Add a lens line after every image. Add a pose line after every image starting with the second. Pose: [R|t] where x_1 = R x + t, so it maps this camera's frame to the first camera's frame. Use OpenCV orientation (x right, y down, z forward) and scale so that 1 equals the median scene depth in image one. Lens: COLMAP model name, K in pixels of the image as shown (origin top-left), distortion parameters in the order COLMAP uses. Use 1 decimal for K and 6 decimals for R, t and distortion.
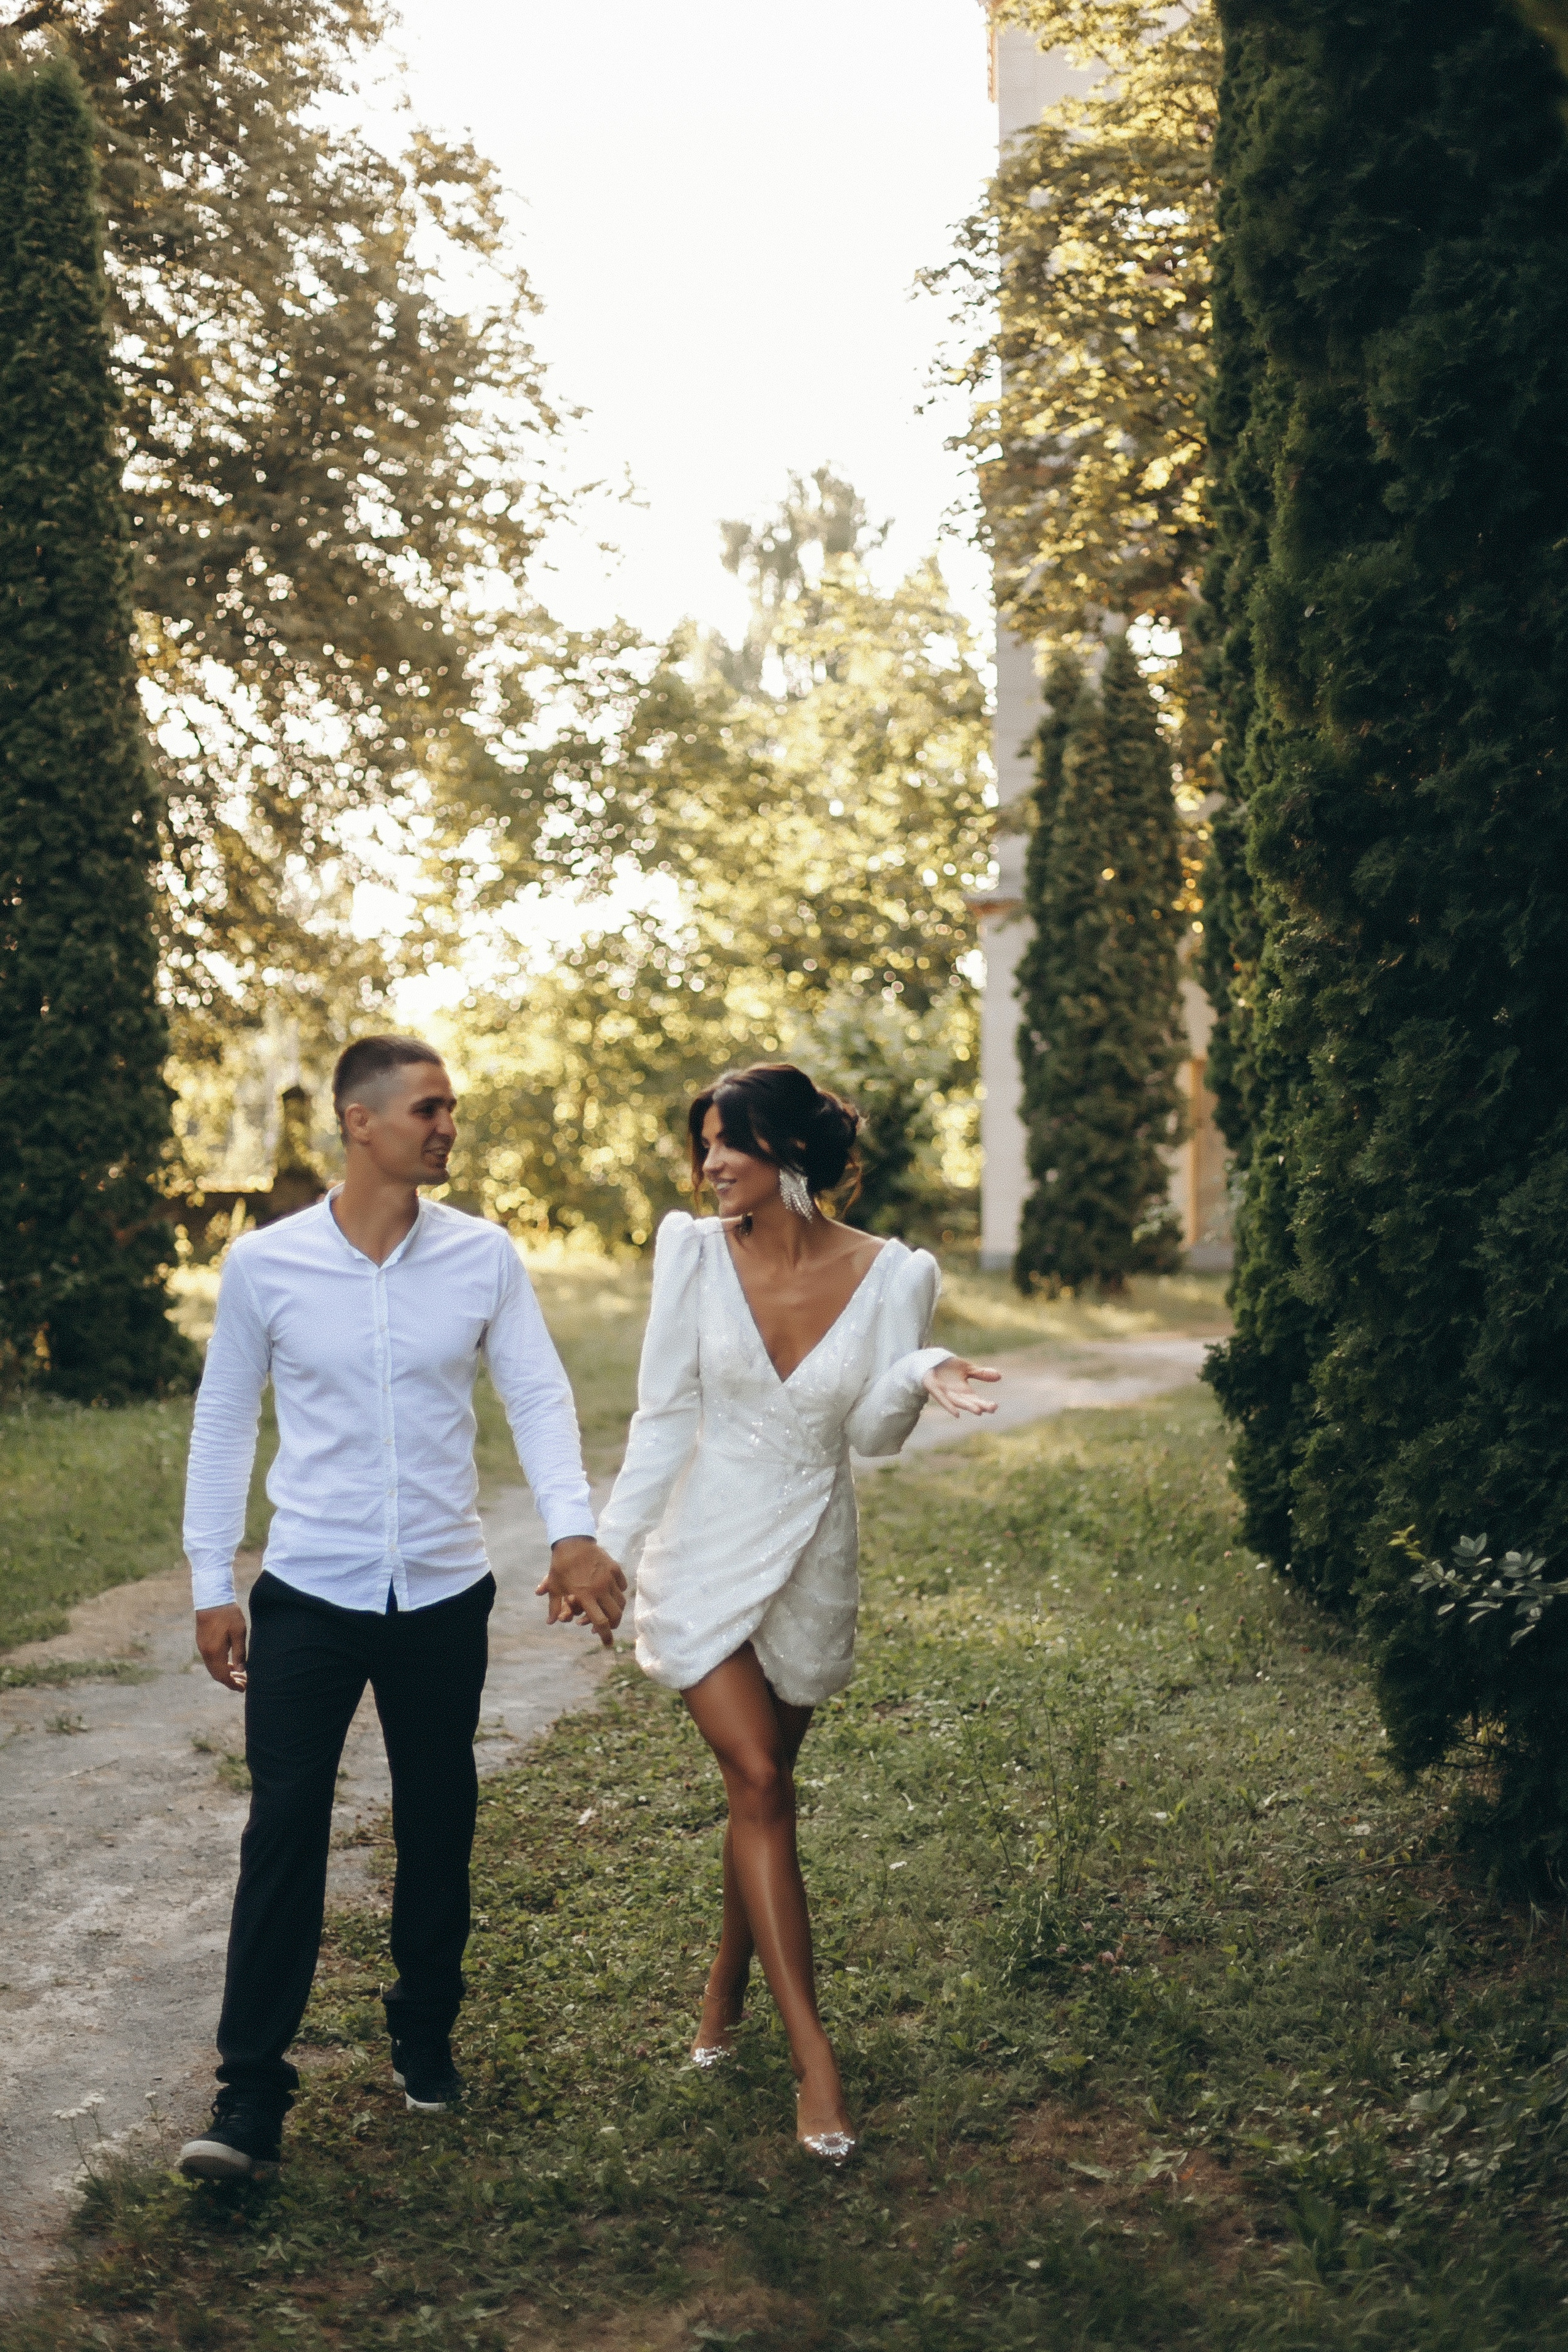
lens RADIAL K [[3455.0, 0, 825.2], [0, 3455.0, 1178.3], [0, 0, 1]] dist [0.140800, -0.840677]
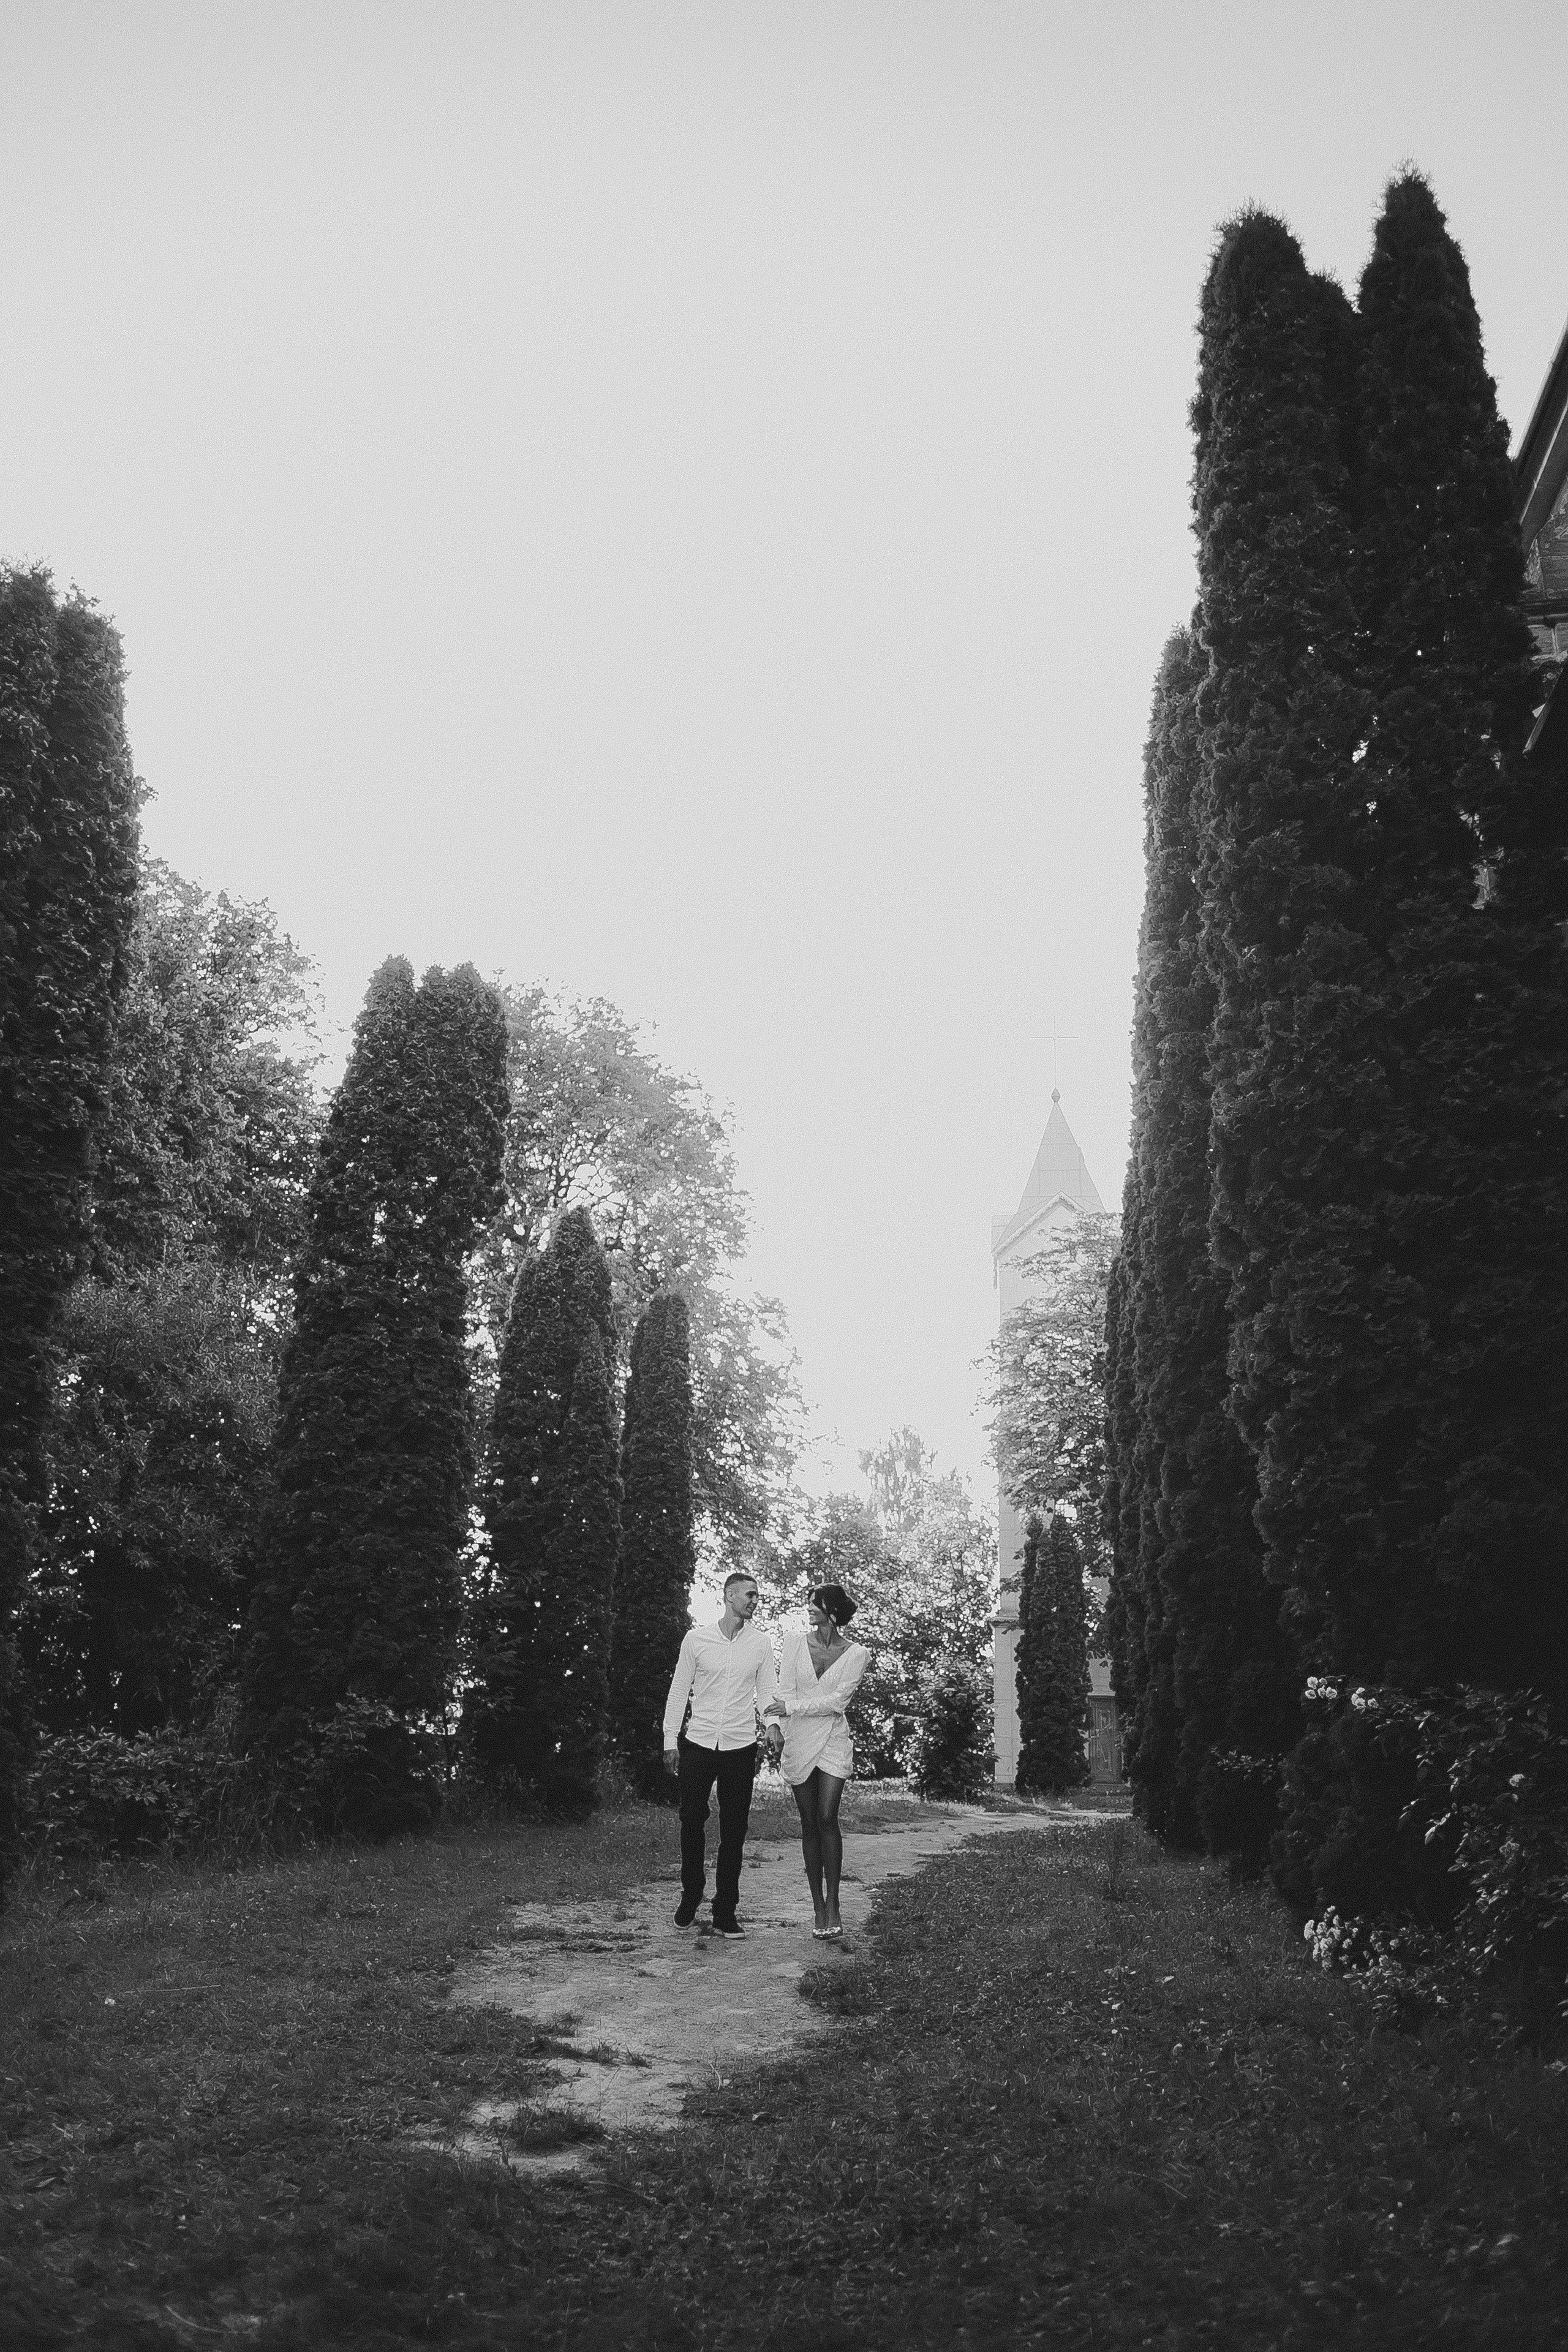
lens RADIAL K [[1683.2, 0, 782.7], [0, 1683.2, 1182.0], [0, 0, 1]] dist [0.053086, 0.000285]
pose [[0.998086, 0.022748, -0.057506, -0.042450], [-0.040687, 0.941837, -0.333598, 0.030262], [0.046572, 0.335299, 0.940960, -0.197501]]
